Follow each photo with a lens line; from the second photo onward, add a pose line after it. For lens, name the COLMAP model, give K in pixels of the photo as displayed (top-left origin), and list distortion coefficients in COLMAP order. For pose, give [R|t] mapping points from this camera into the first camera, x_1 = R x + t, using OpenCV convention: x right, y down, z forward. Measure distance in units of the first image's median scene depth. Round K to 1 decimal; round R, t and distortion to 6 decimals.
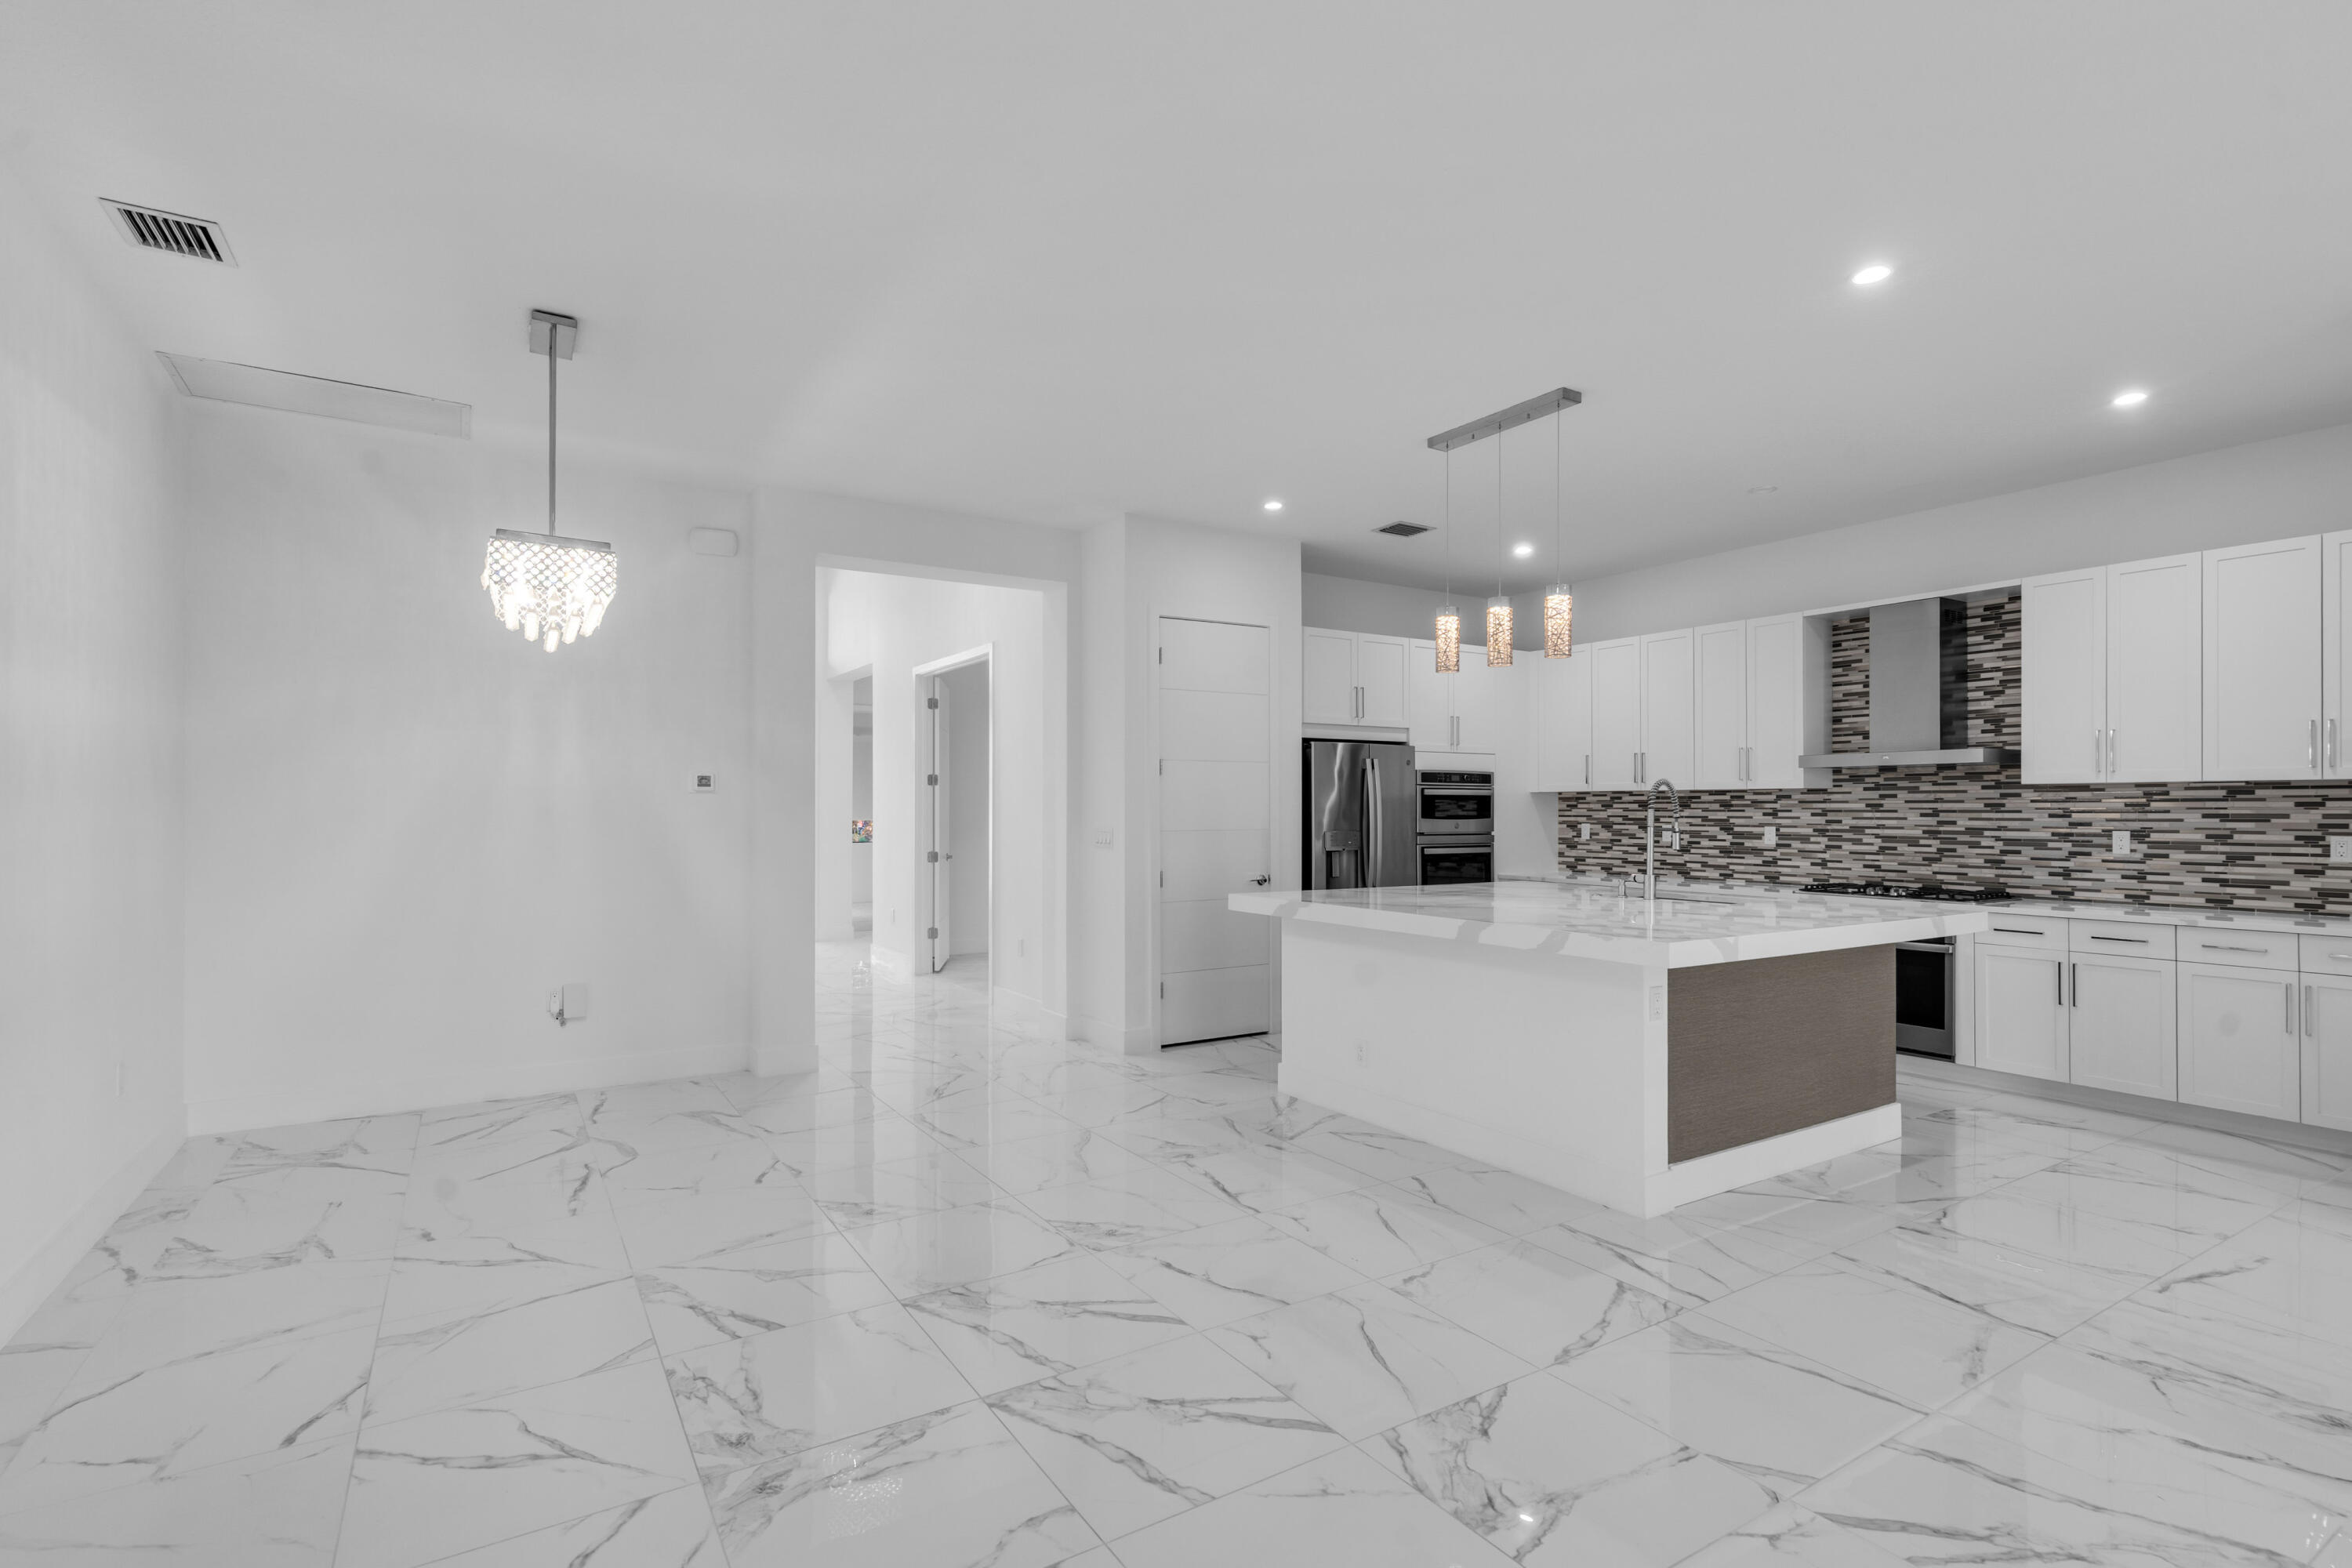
lens RADIAL K [[1107.3, 0, 1224.2], [0, 1107.3, 801.3], [0, 0, 1]] dist [-0.007886, 0.003959]
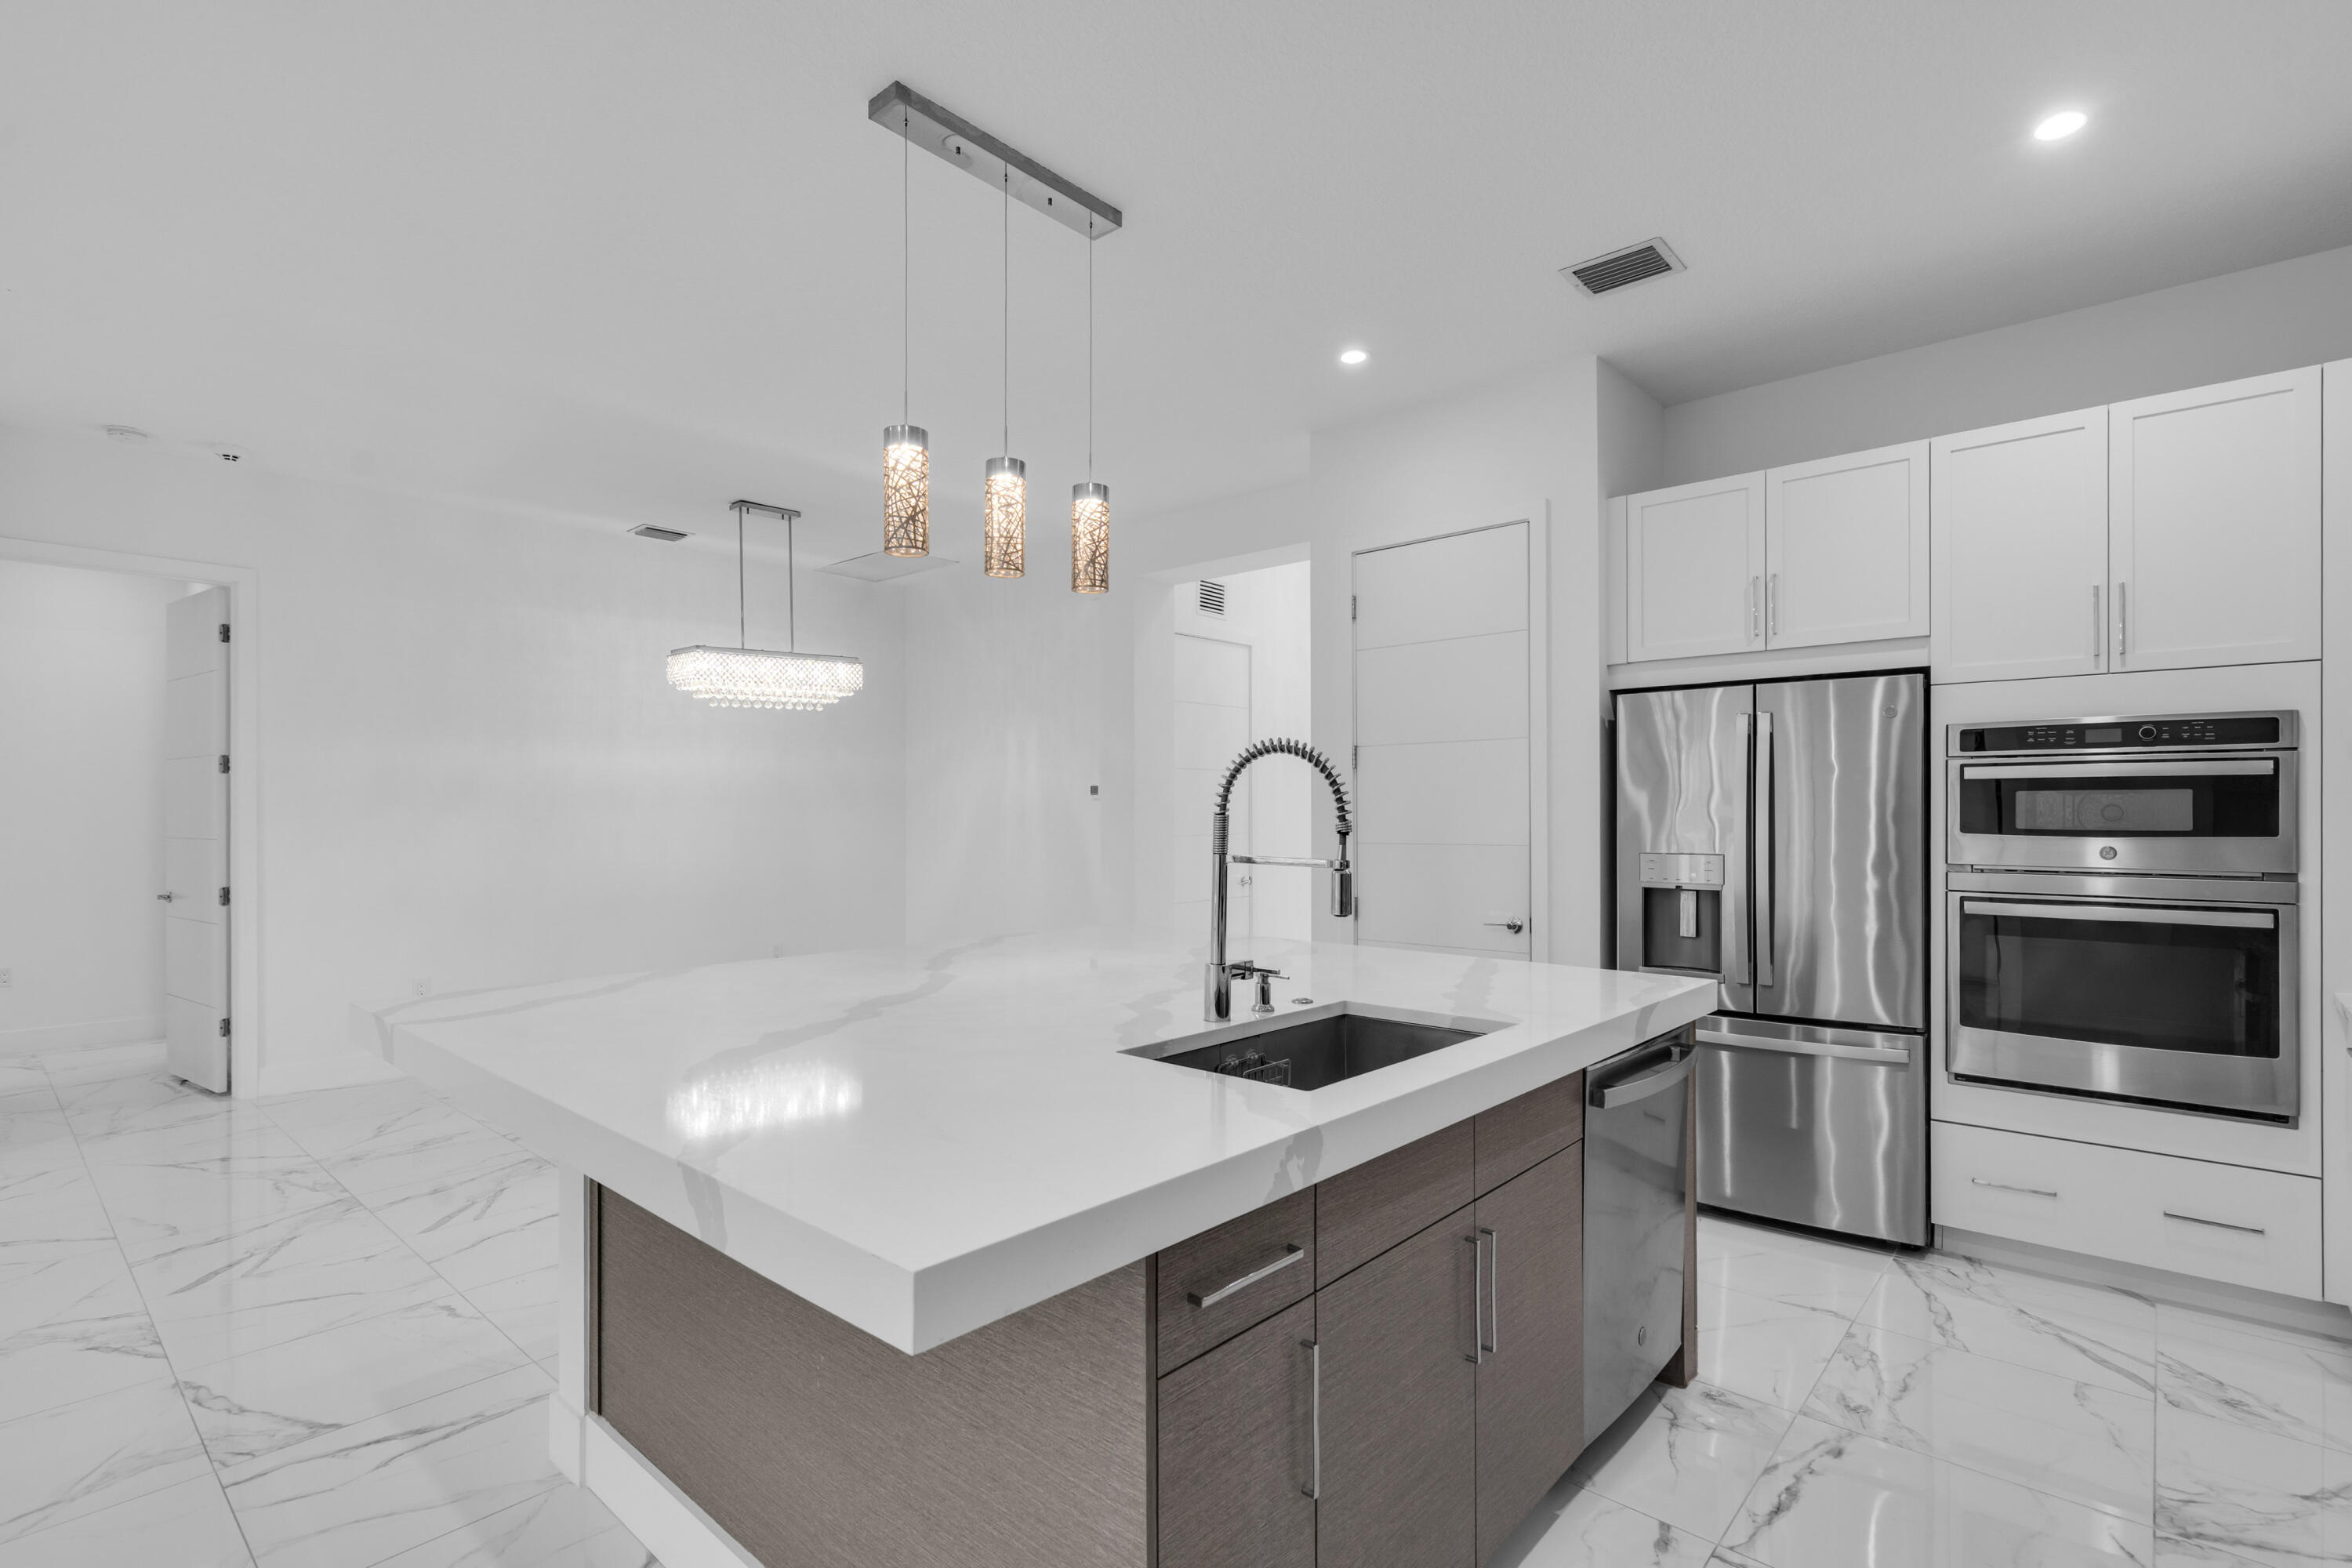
lens RADIAL K [[1107.3, 0, 1157.6], [0, 1107.3, 825.0], [0, 0, 1]] dist [-0.007886, 0.003959]
pose [[0.253971, 0.008219, -0.967177, 0.606408], [0.009533, 0.999894, 0.011000, 0.004966], [0.967165, -0.012014, 0.253865, 0.661972]]
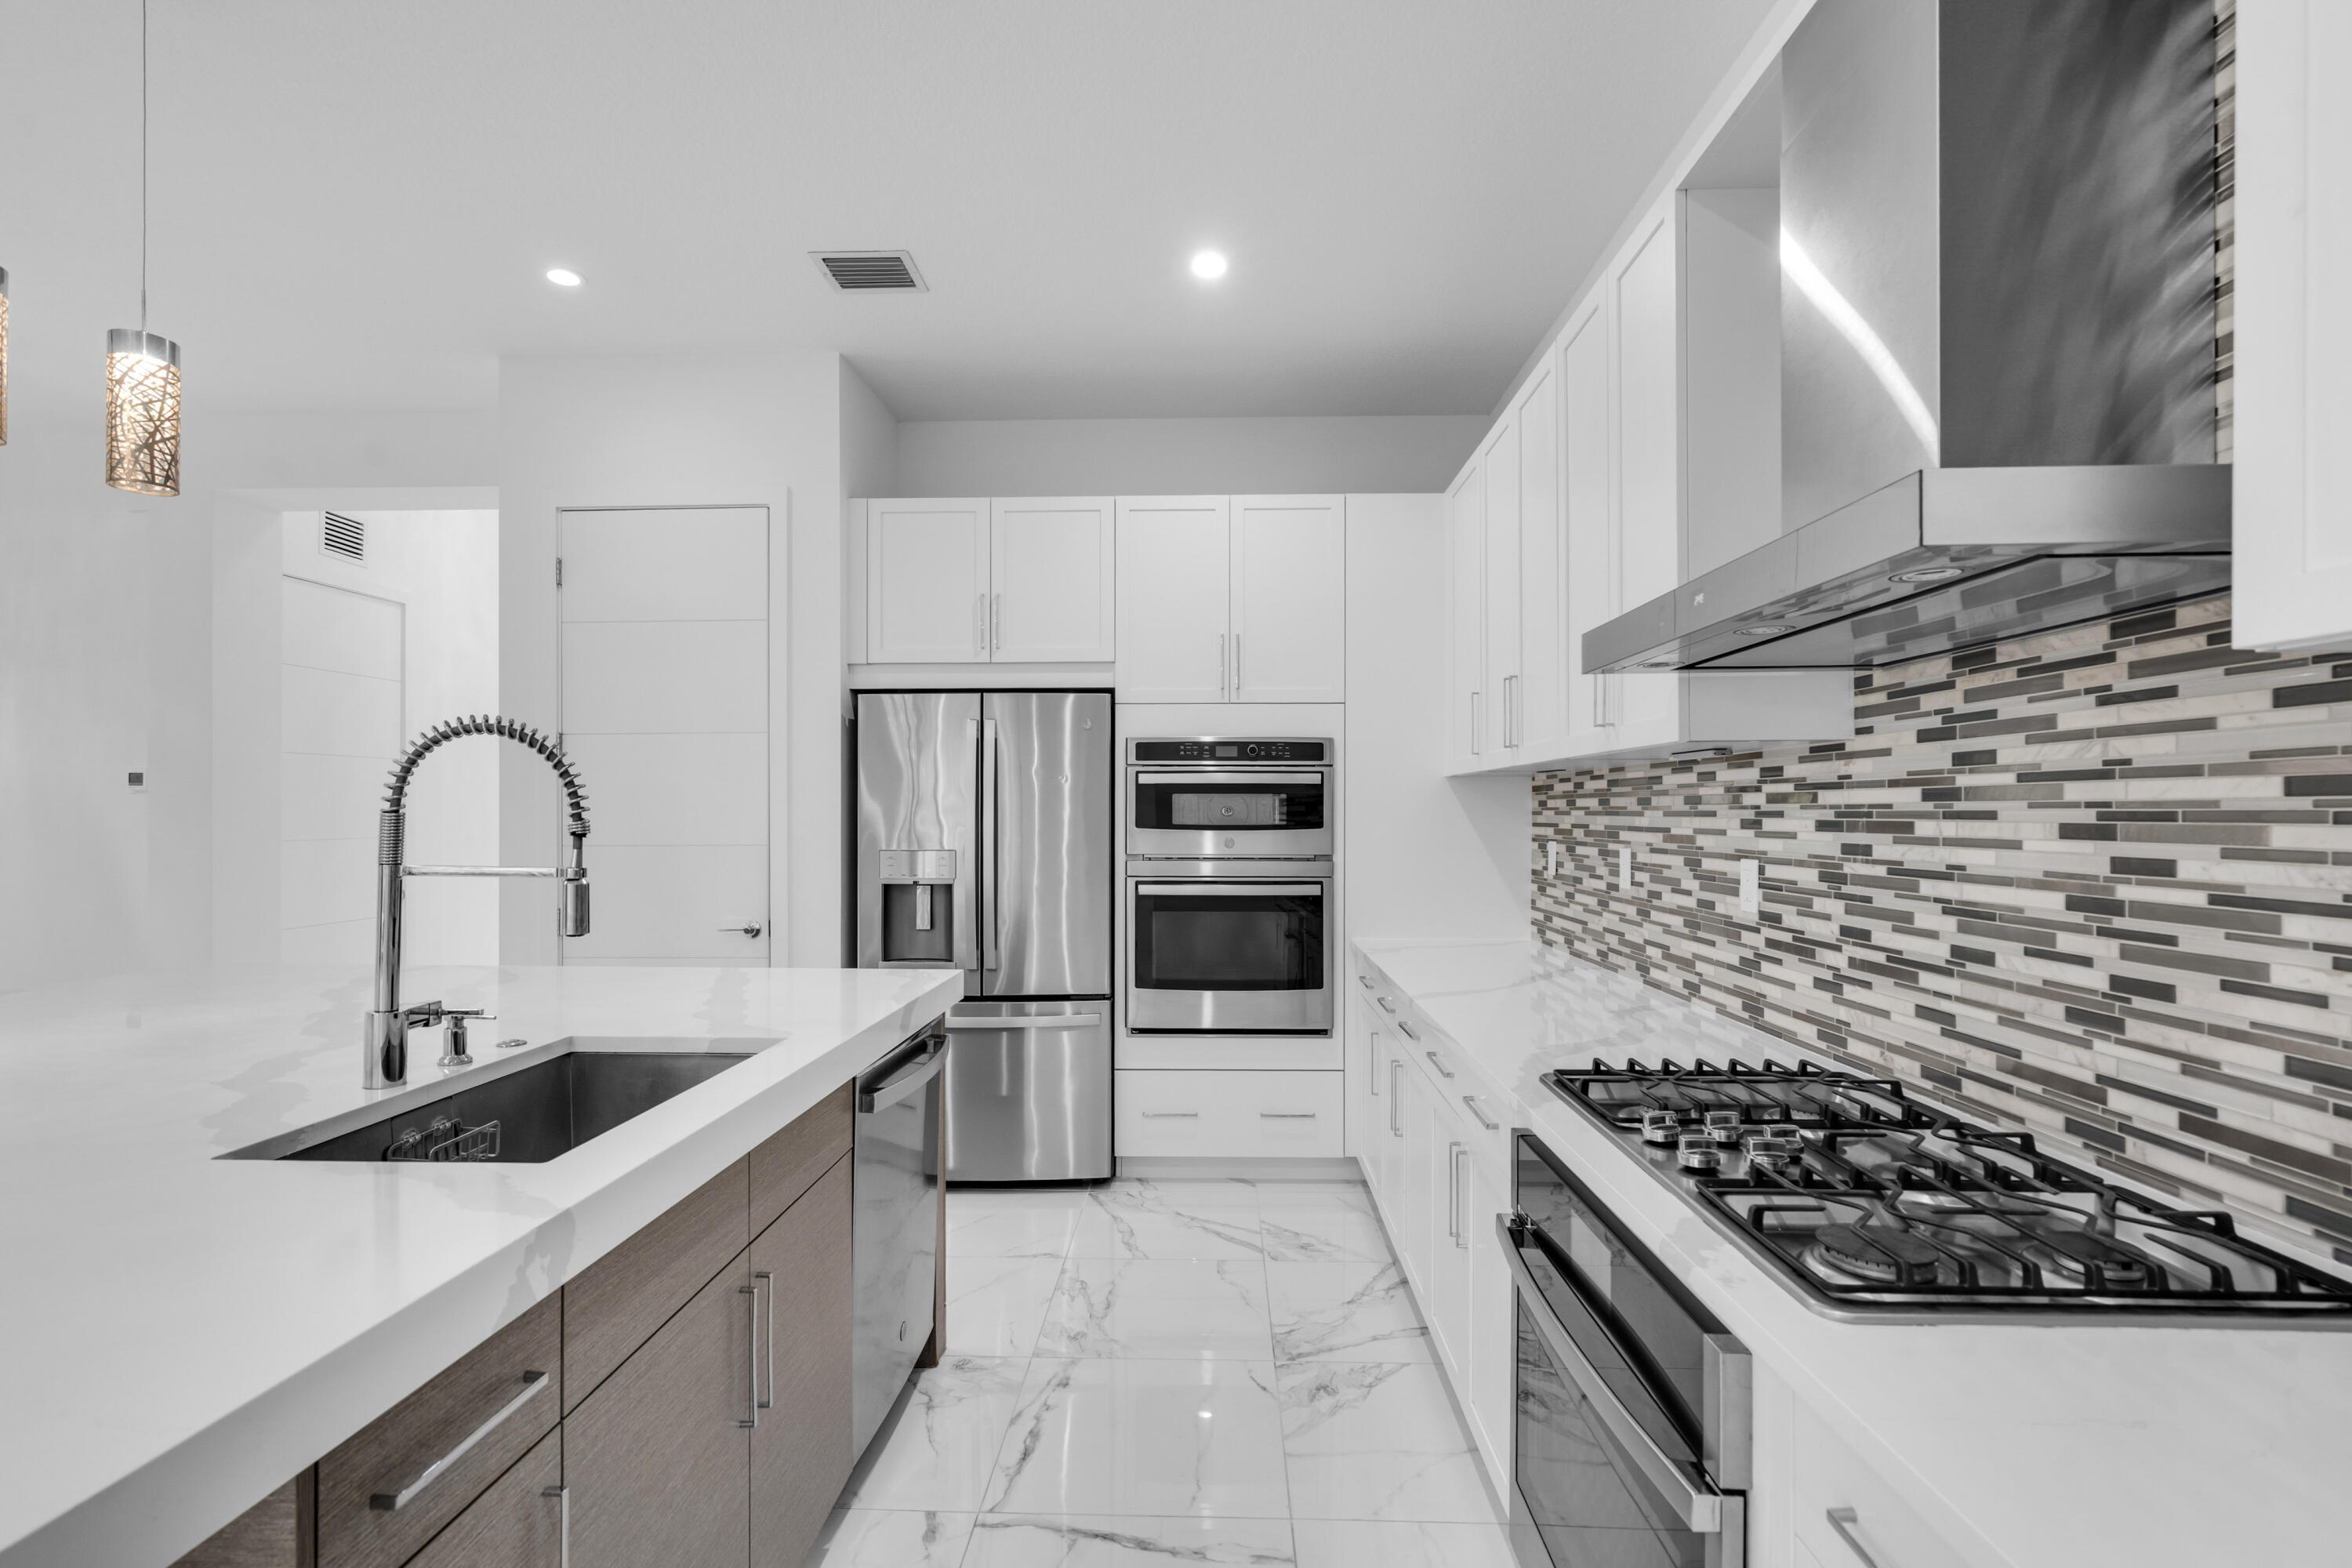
lens RADIAL K [[1107.3, 0, 1199.8], [0, 1107.3, 814.7], [0, 0, 1]] dist [-0.007886, 0.003959]
pose [[0.824831, -0.000456, -0.565379, 0.584961], [0.006498, 0.999941, 0.008674, 0.005179], [0.565342, -0.010829, 0.824785, 0.662162]]
